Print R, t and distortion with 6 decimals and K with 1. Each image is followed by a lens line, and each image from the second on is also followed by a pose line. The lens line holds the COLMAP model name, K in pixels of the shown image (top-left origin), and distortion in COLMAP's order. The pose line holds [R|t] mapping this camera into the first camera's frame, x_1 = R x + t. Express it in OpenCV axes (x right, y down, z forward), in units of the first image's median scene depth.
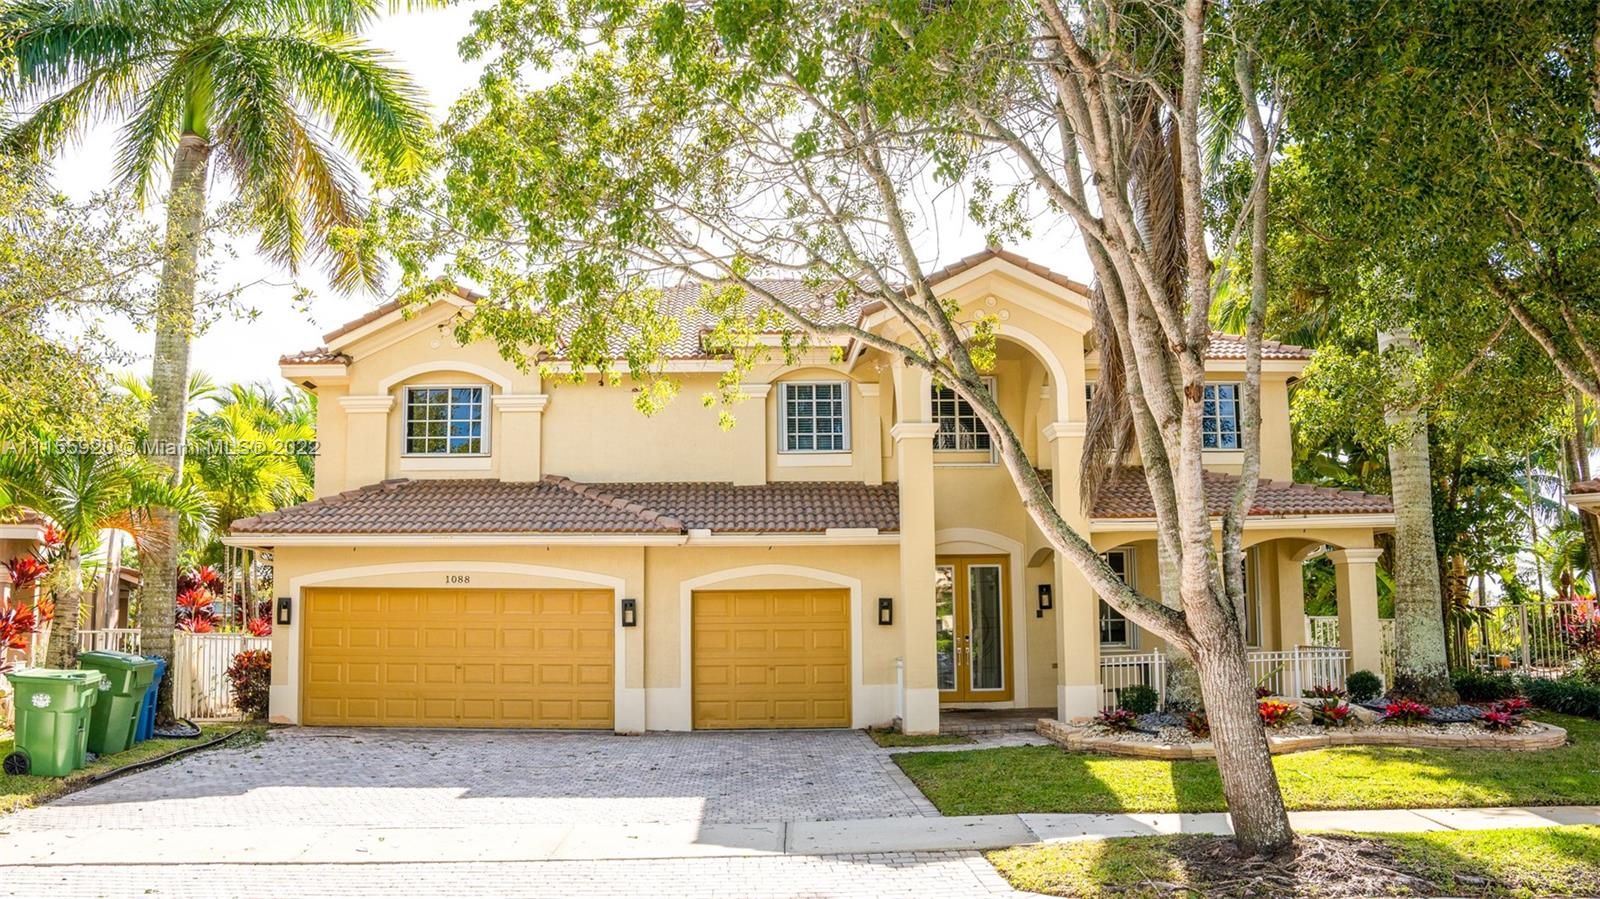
lens RADIAL K [[1319.0, 0, 799.9], [0, 1319.0, 498.5], [0, 0, 1]] dist [-0.137486, -0.007012]
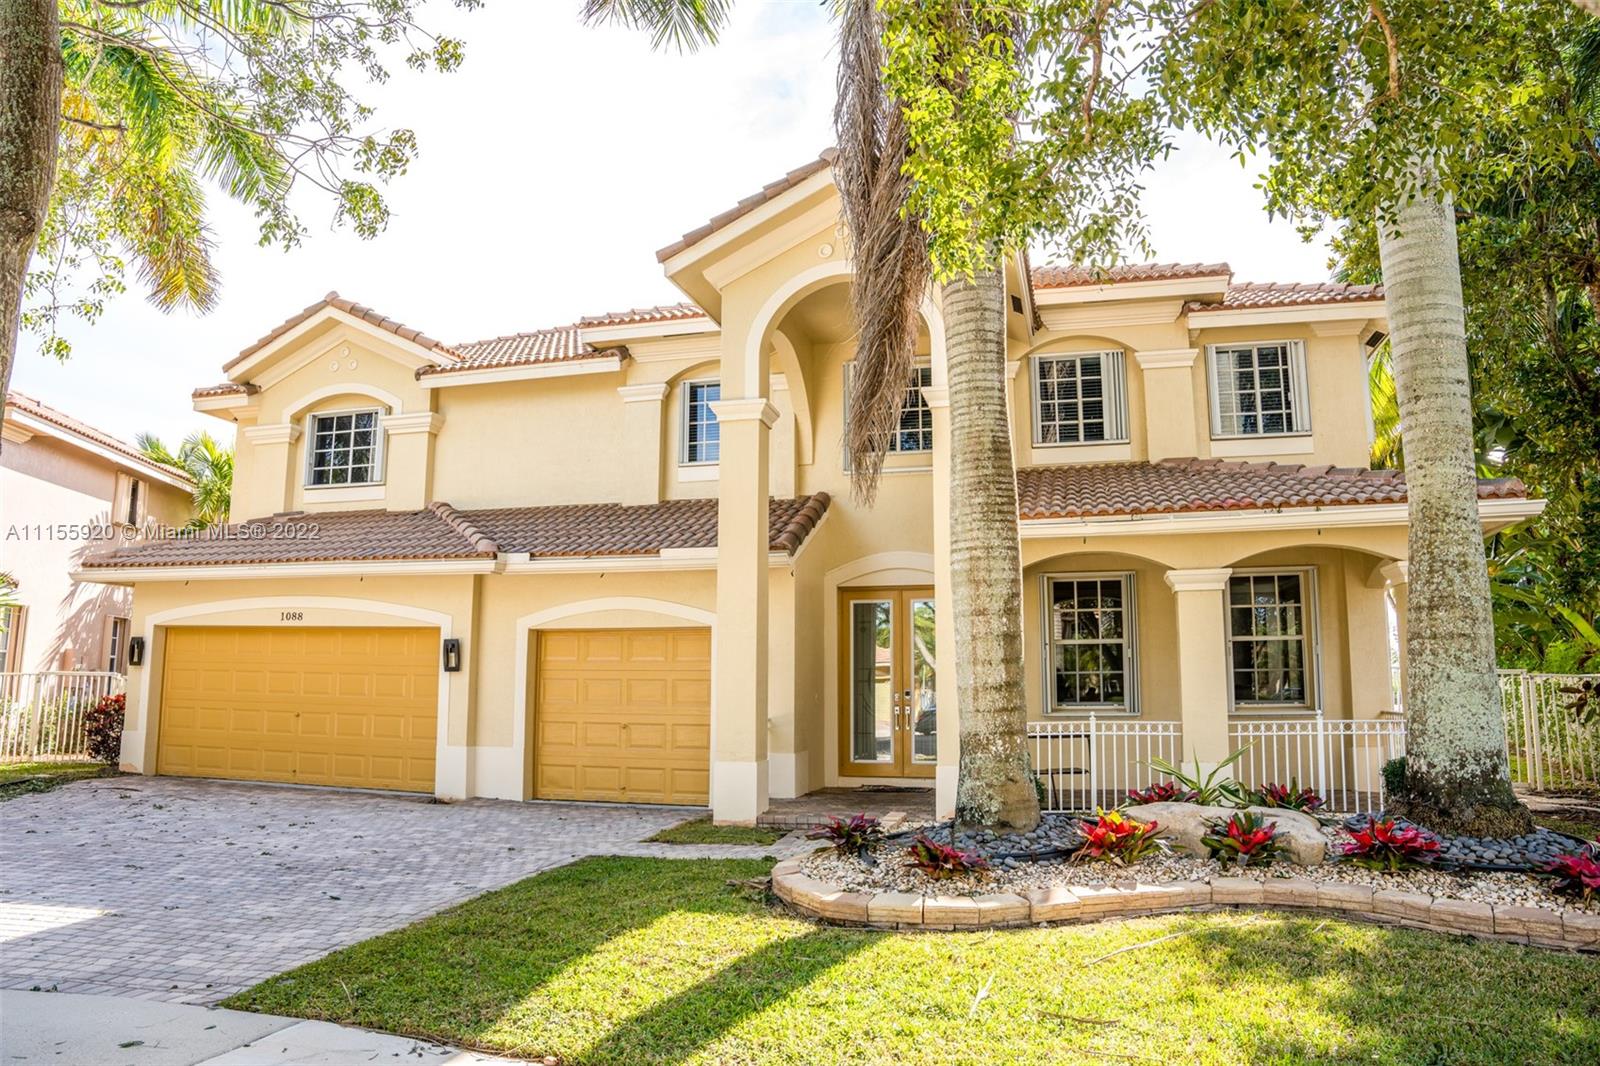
lens RADIAL K [[1132.7, 0, 800.0], [0, 1132.7, 533.0], [0, 0, 1]] dist [-0.087606, 0.001438]
pose [[0.952485, -0.028204, -0.303275, 0.299042], [0.016689, 0.999040, -0.040494, 0.041460], [0.304127, 0.033509, 0.952042, 0.381224]]
